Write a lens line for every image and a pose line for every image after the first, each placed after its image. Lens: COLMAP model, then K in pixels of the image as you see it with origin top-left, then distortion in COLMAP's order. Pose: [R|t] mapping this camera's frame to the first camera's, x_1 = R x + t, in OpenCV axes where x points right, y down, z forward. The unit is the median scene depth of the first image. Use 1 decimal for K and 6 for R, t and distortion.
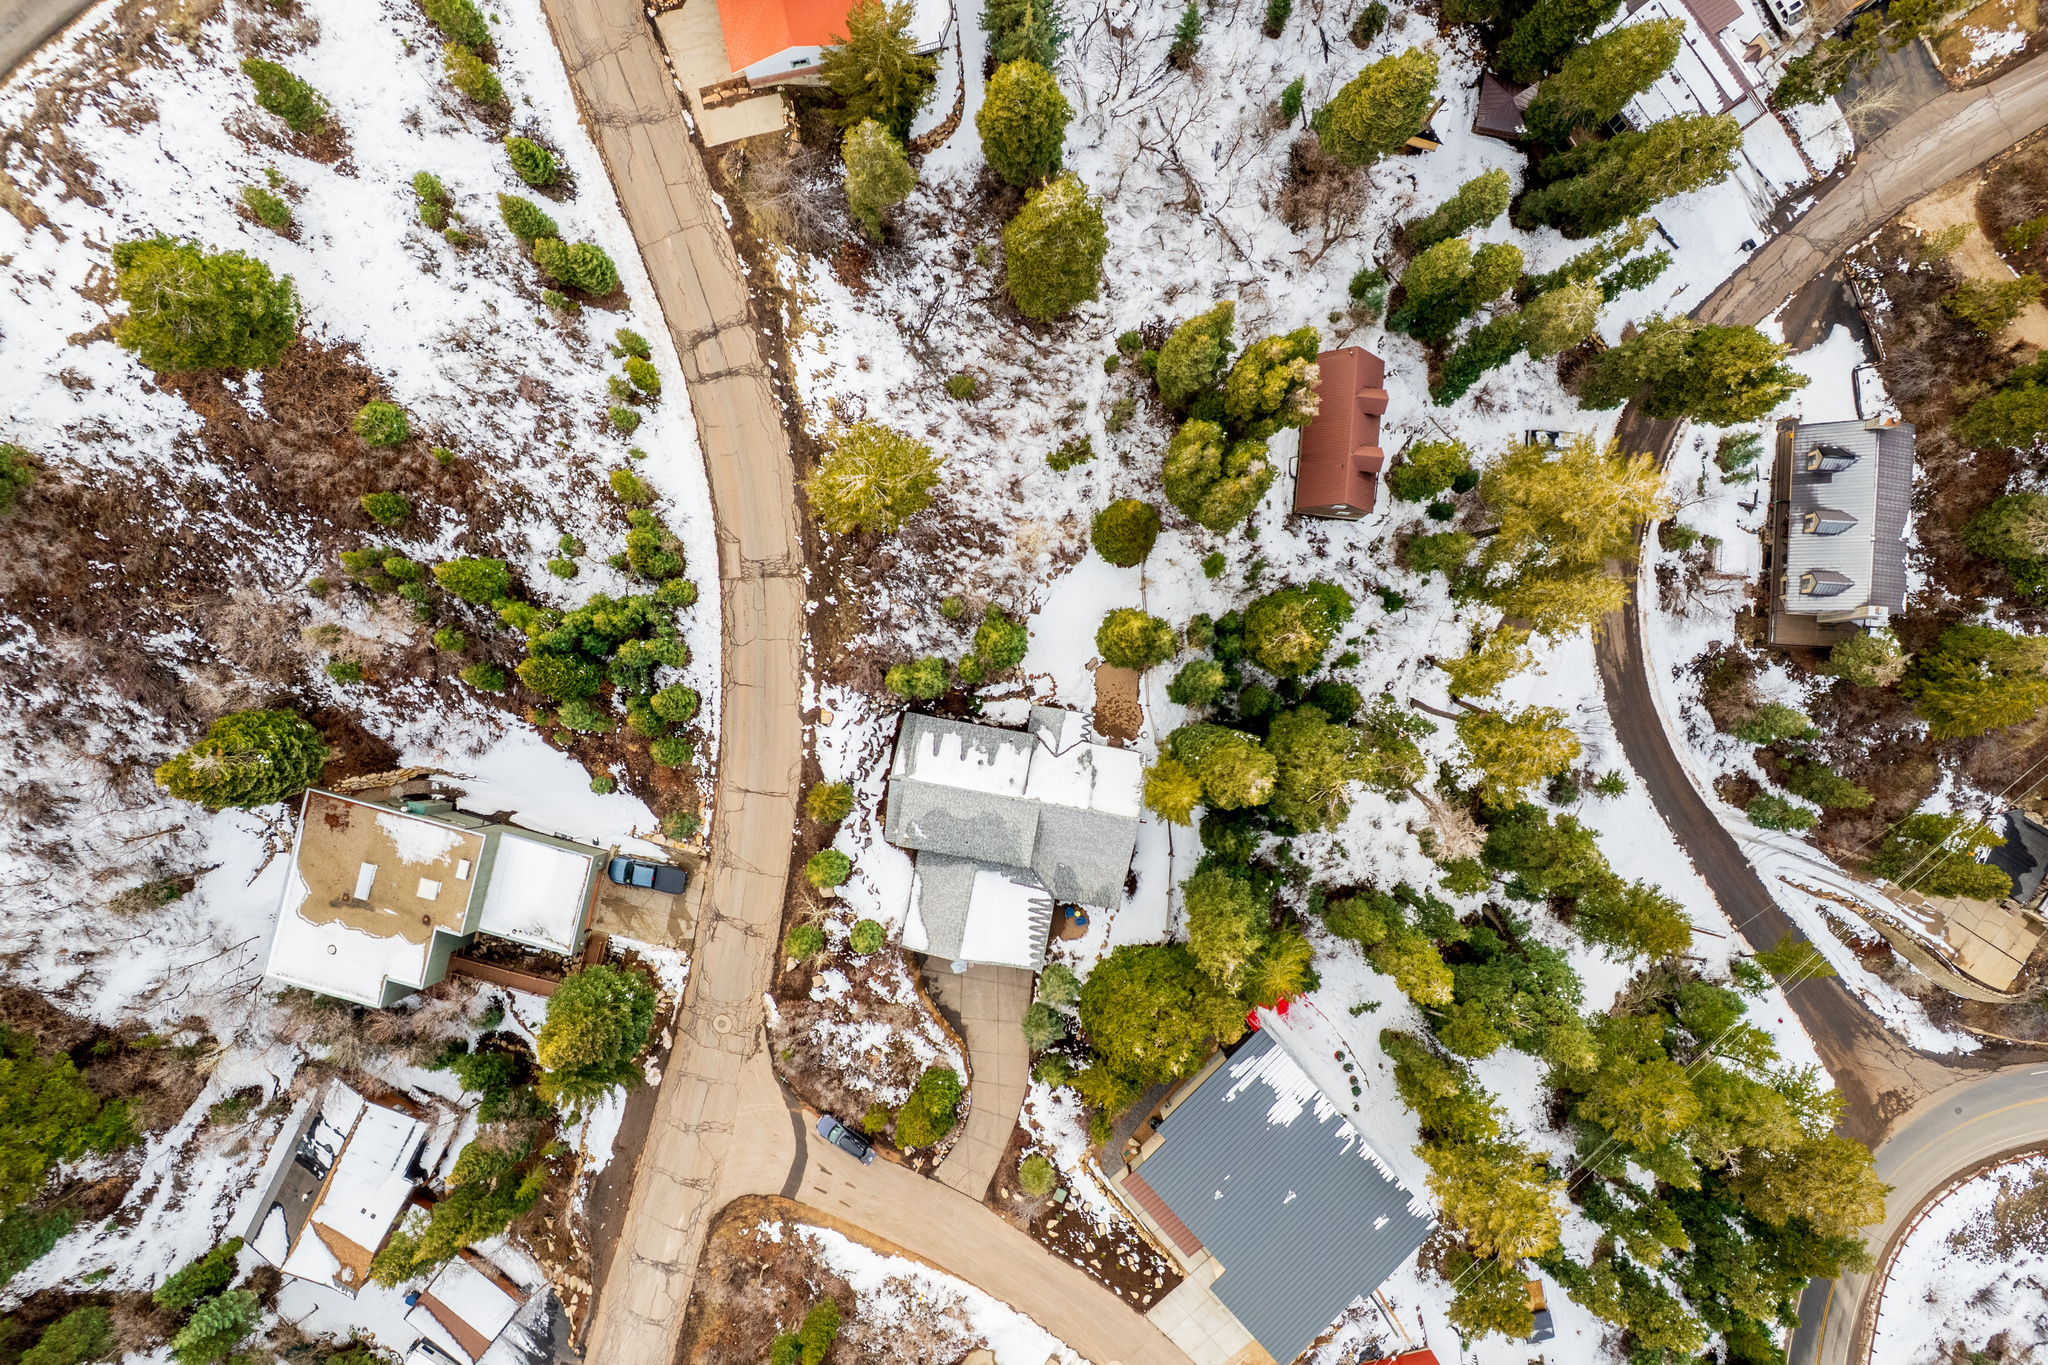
lens RADIAL K [[1308.6, 0, 1014.8], [0, 1308.6, 685.6], [0, 0, 1]] dist [-0.079882, 0.069197]
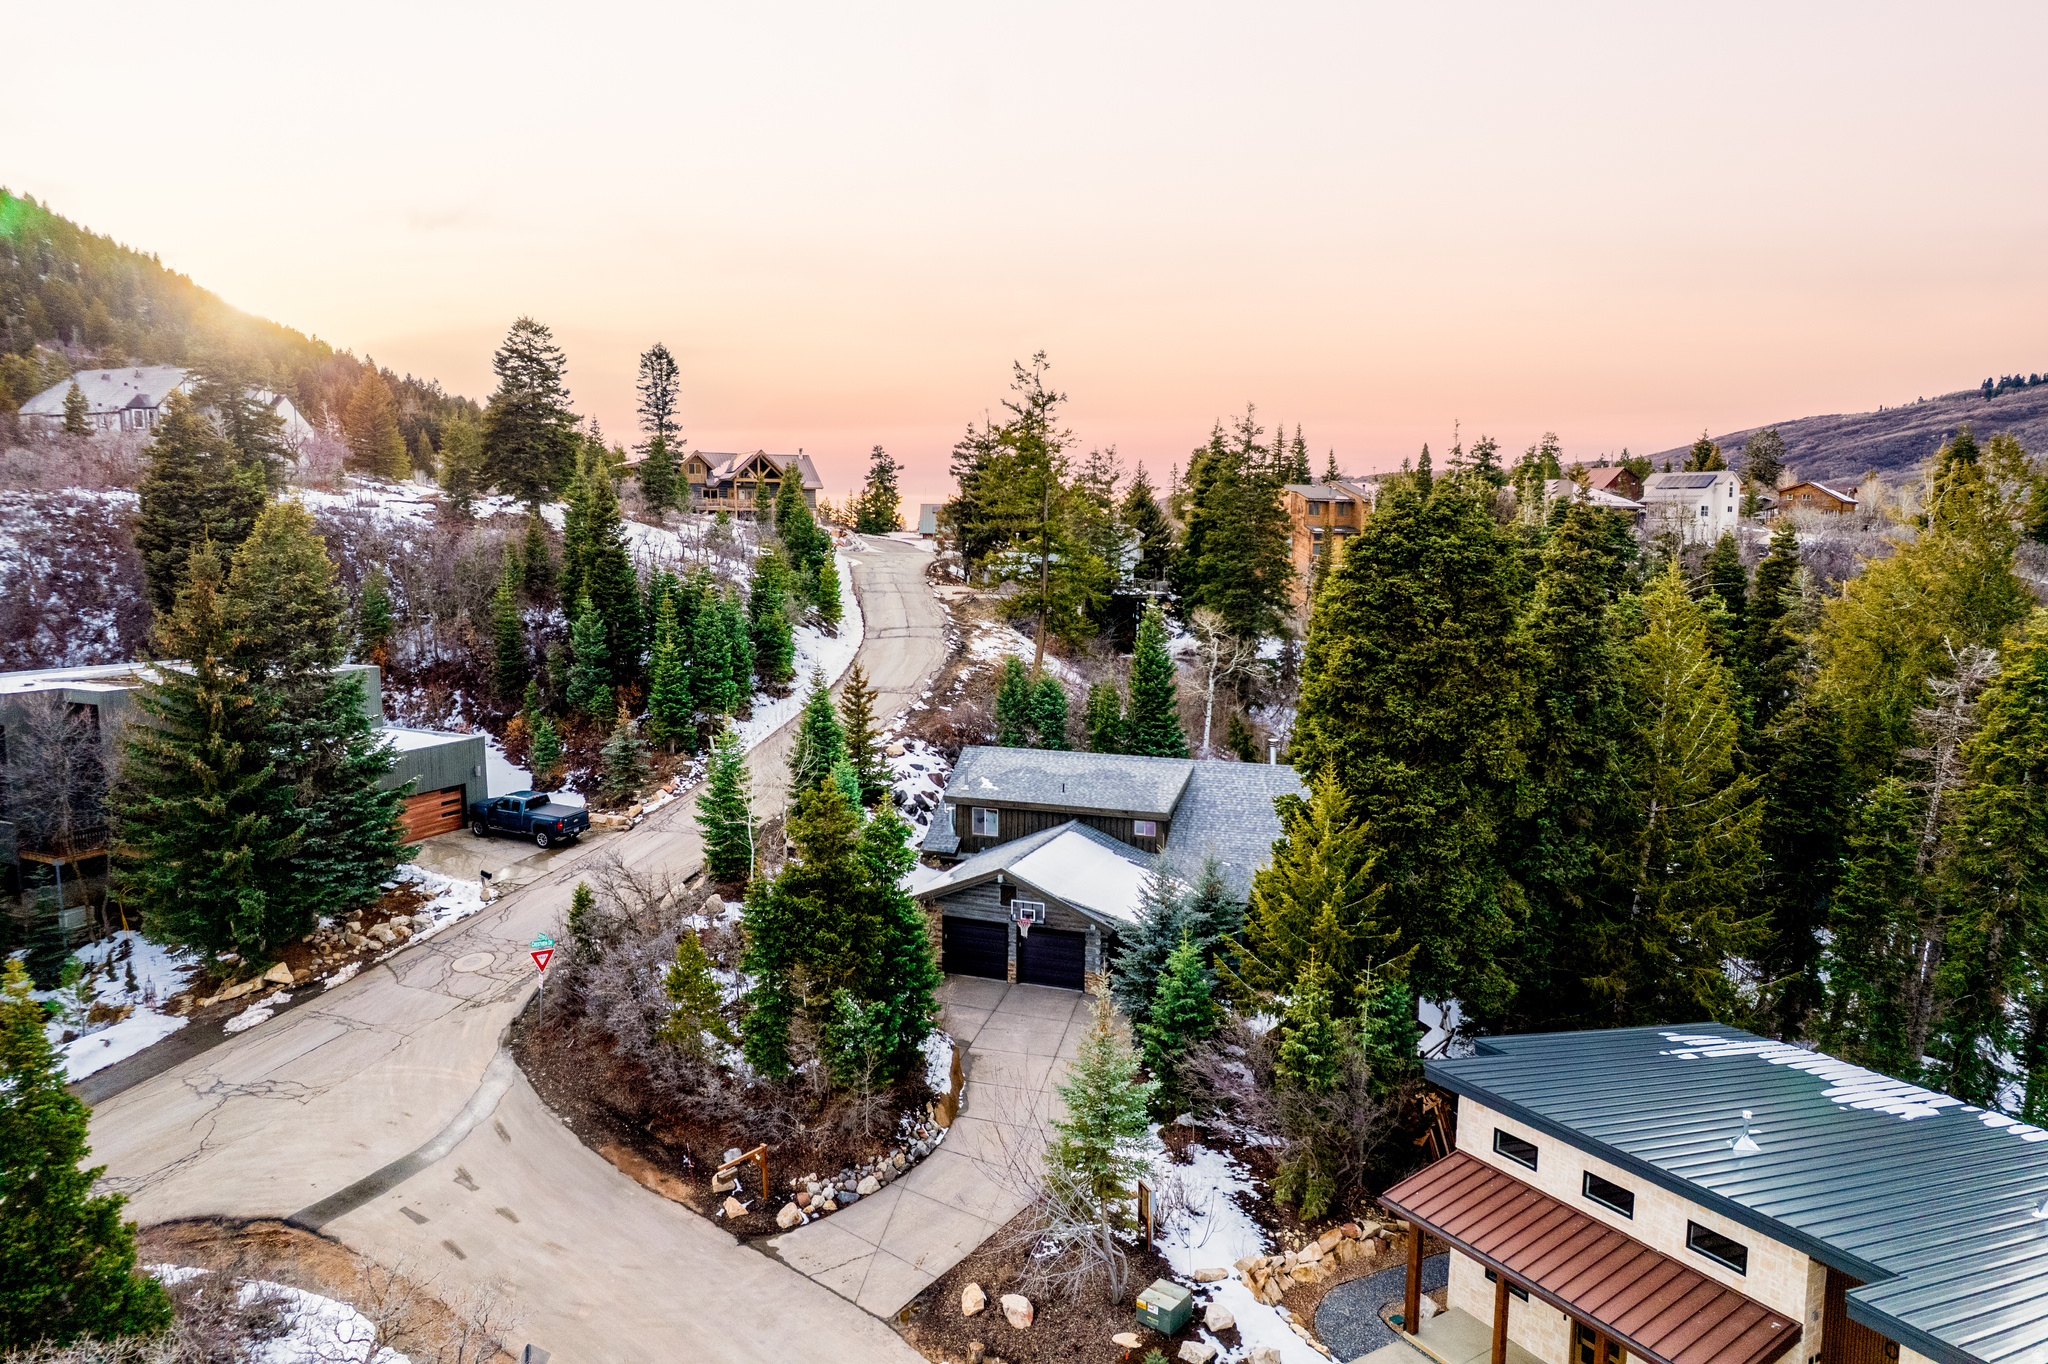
lens RADIAL K [[1308.6, 0, 1025.6], [0, 1308.6, 690.5], [0, 0, 1]] dist [-0.079882, 0.069197]
pose [[0.980859, 0.039674, -0.190637, 0.052763], [-0.194251, 0.131393, -0.972112, 0.649532], [-0.013519, 0.990536, 0.136584, 0.825724]]
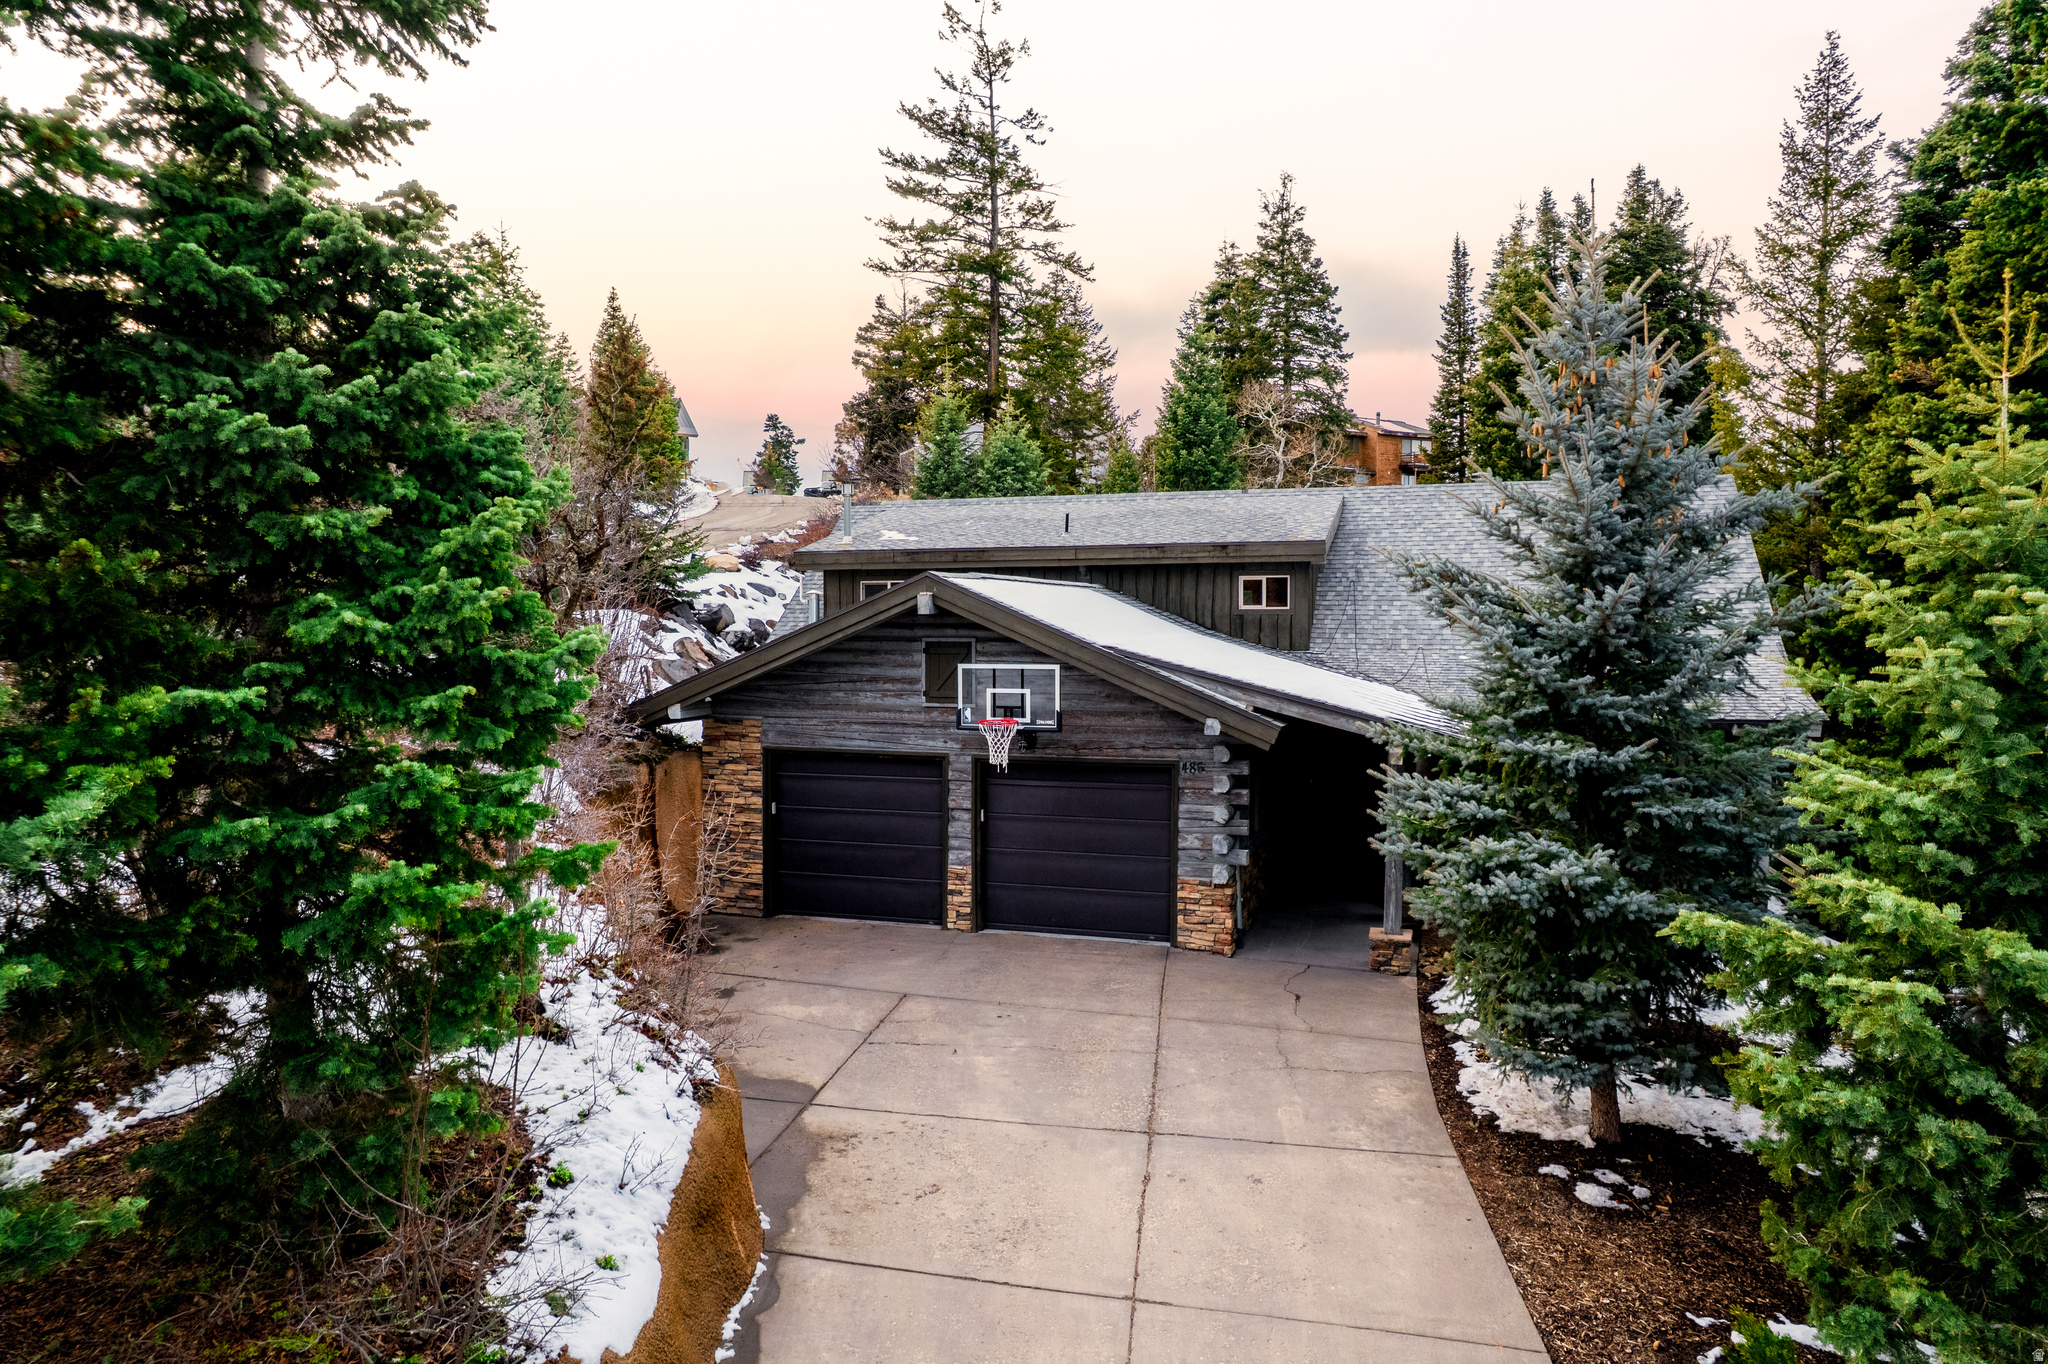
lens RADIAL K [[1308.6, 0, 1026.3], [0, 1308.6, 691.5], [0, 0, 1]] dist [-0.079882, 0.069197]
pose [[0.990949, 0.020156, -0.132720, -0.009651], [-0.133715, 0.060691, -0.989160, 0.358851], [-0.011883, 0.997953, 0.062837, 0.957576]]
